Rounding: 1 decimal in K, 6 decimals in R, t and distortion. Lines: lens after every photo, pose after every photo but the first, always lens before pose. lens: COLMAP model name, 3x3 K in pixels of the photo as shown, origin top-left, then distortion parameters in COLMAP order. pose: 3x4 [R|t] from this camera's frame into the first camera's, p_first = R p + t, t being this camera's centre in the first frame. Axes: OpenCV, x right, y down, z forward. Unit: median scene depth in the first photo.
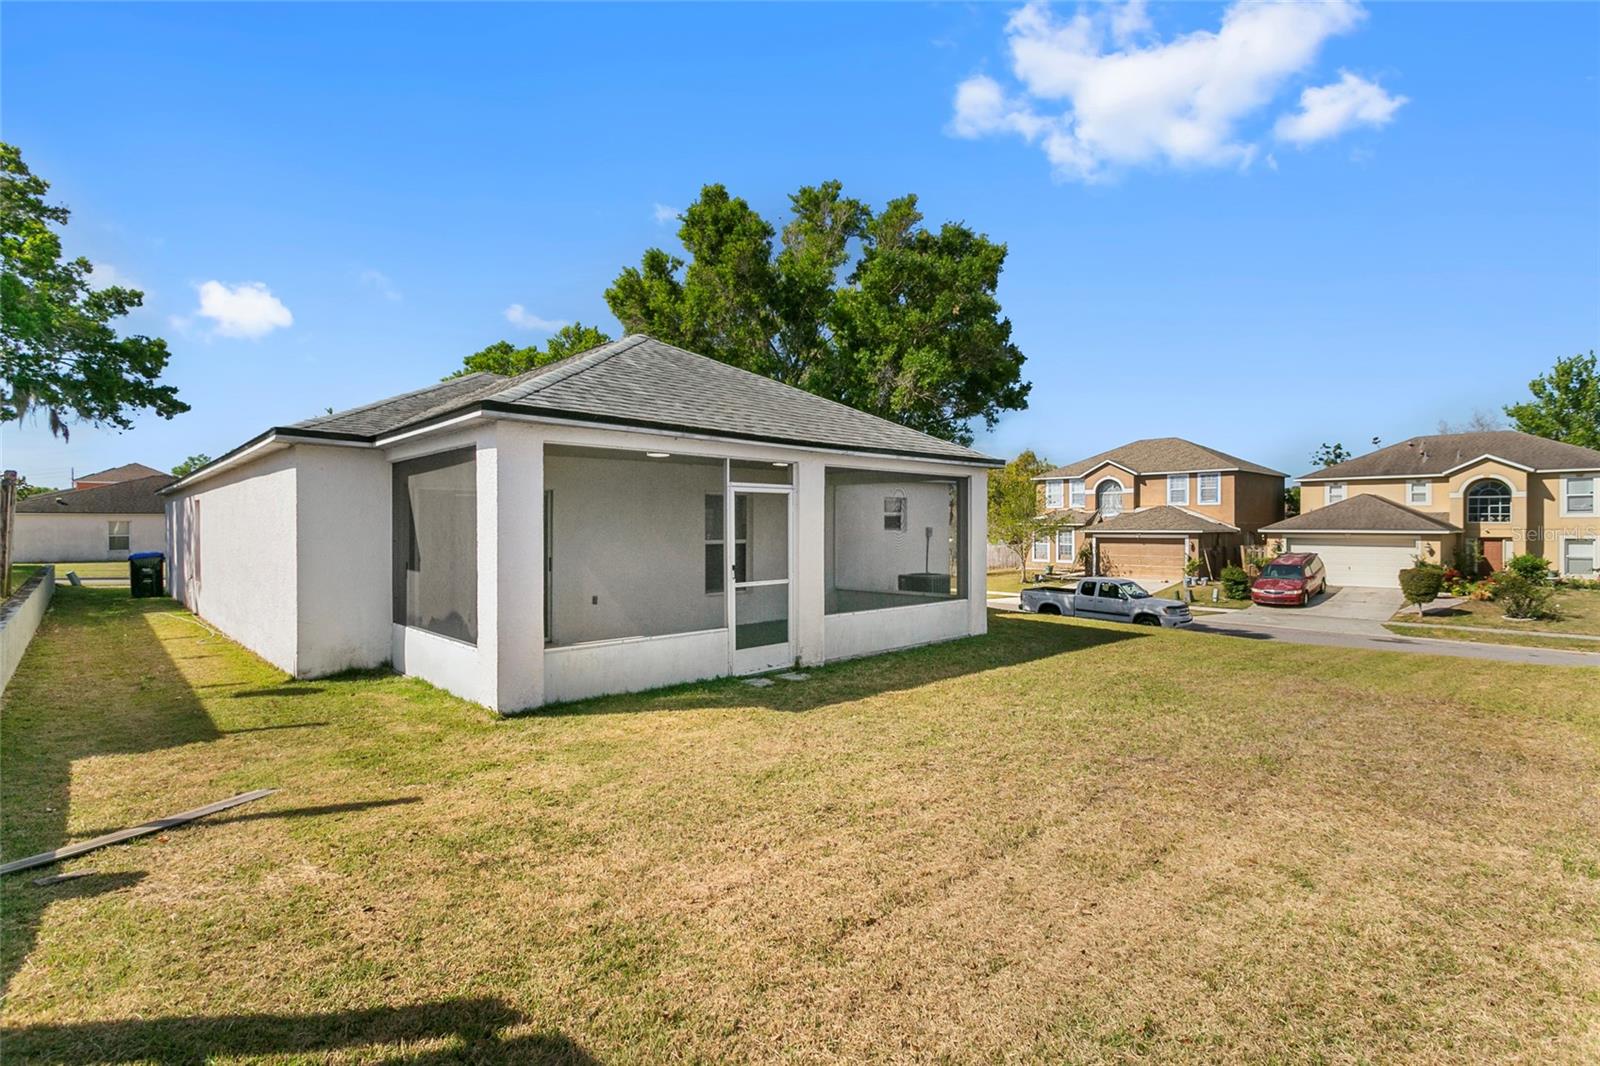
lens RADIAL K [[761.7, 0, 798.9], [0, 761.7, 527.7], [0, 0, 1]] dist [-0.000200, -0.000198]
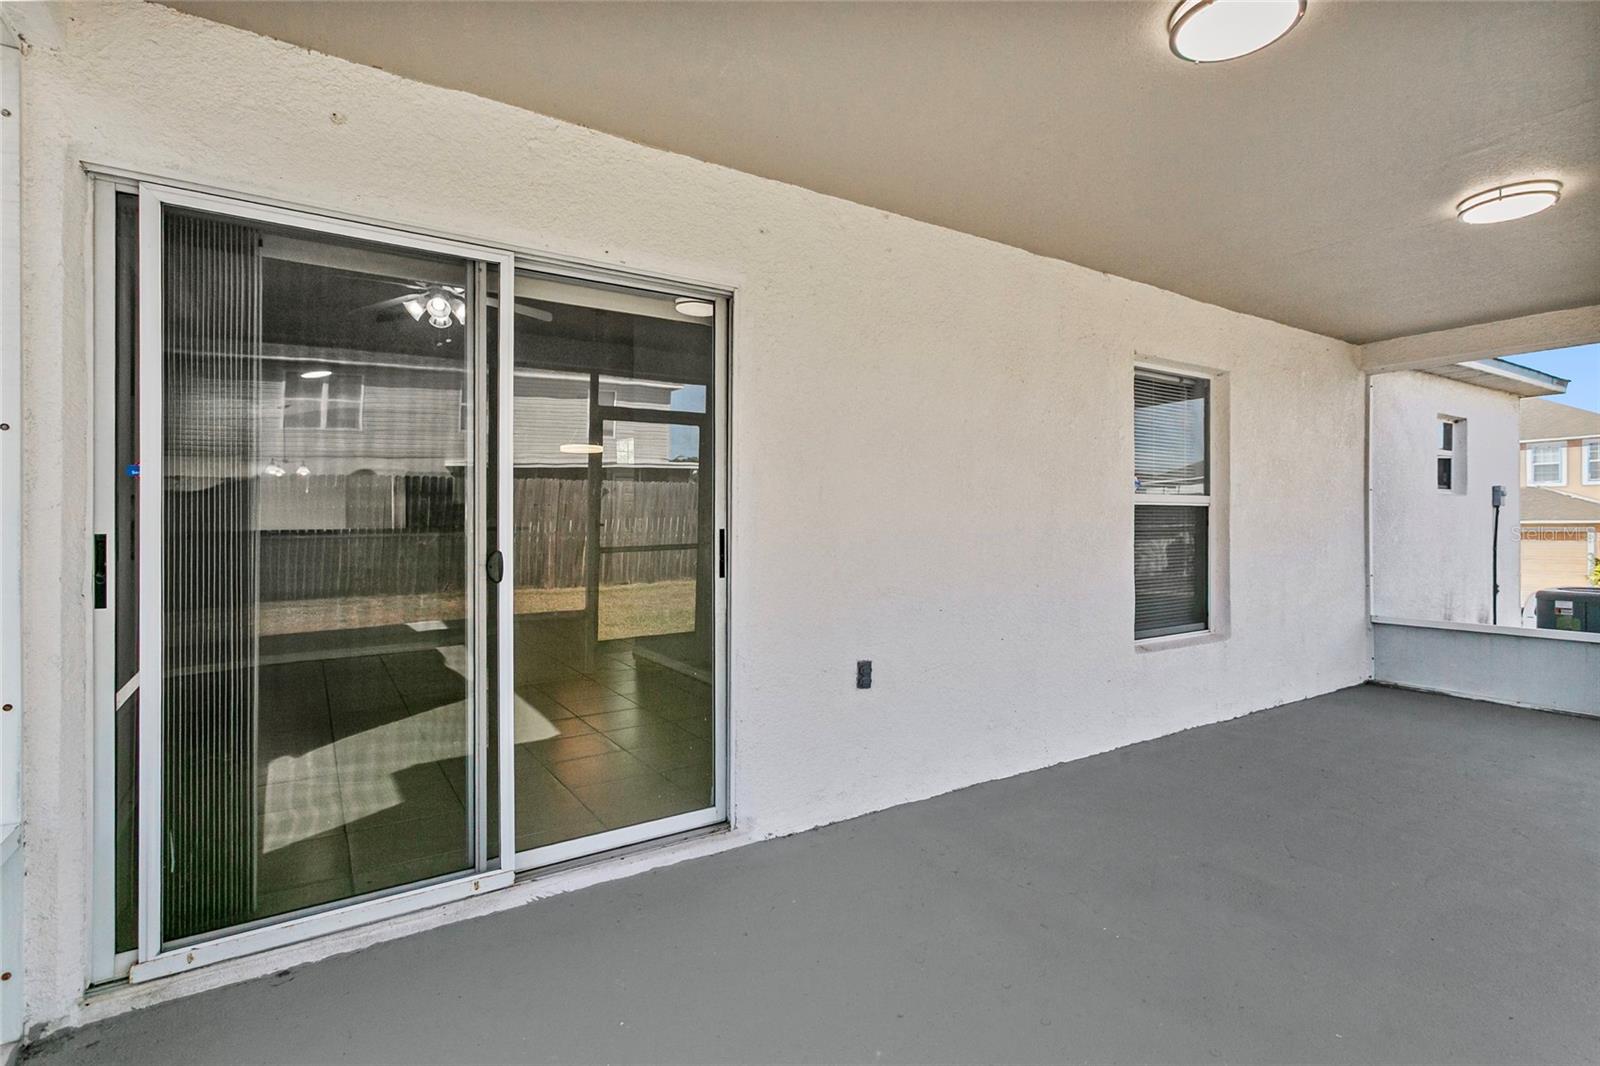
lens RADIAL K [[761.7, 0, 798.9], [0, 761.7, 527.7], [0, 0, 1]] dist [-0.000200, -0.000198]
pose [[0.982844, -0.001762, -0.184428, -0.085211], [0.001623, 0.999998, -0.000905, 0.013003], [0.184429, 0.000591, 0.982846, 0.249121]]
